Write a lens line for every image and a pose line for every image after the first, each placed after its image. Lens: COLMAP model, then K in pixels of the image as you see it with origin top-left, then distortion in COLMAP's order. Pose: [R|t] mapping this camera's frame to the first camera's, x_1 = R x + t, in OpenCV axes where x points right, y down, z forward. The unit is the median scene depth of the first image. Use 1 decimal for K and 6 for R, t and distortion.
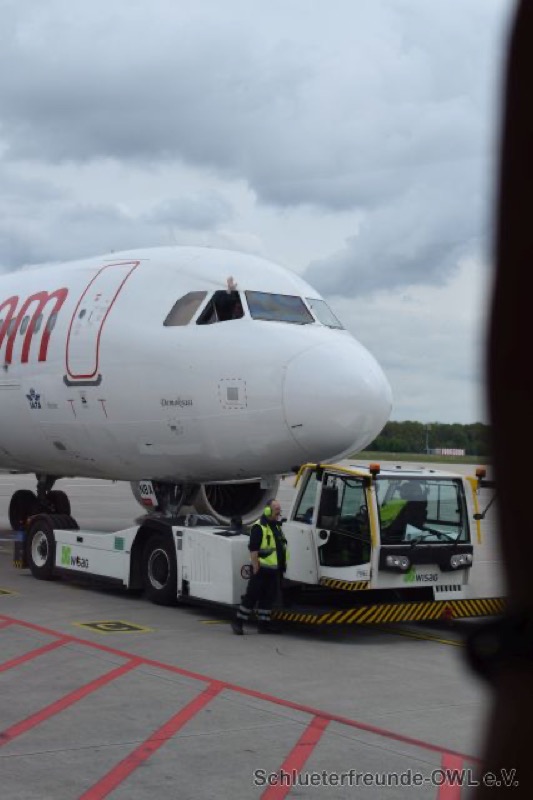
lens RADIAL K [[1300.2, 0, 266.4], [0, 1300.2, 402.0], [0, 0, 1]] dist [0.090285, 0.000000]
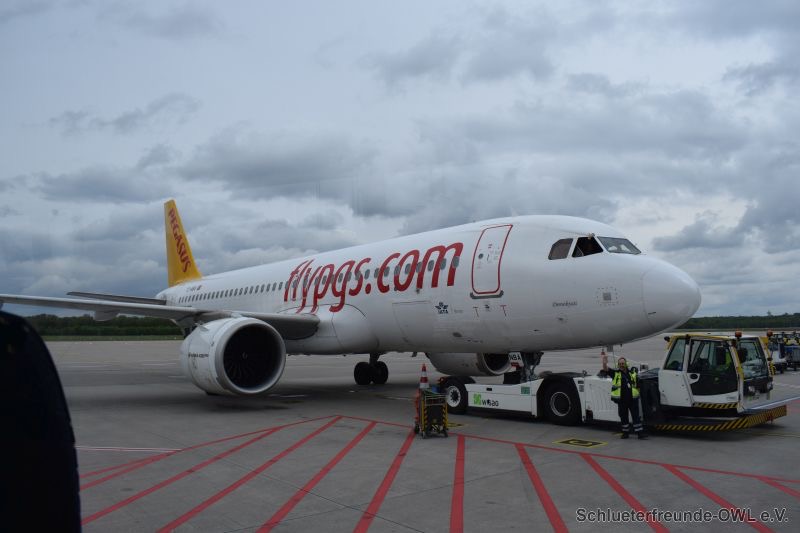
lens RADIAL K [[637.0, 0, 399.0], [0, 637.0, 260.1], [0, 0, 1]] dist [-0.084531, 0.017018]
pose [[0.996197, -0.045356, 0.074386, -0.331996], [0.051232, 0.995551, -0.079084, -0.002313], [-0.070469, 0.082594, 0.994089, 0.189936]]
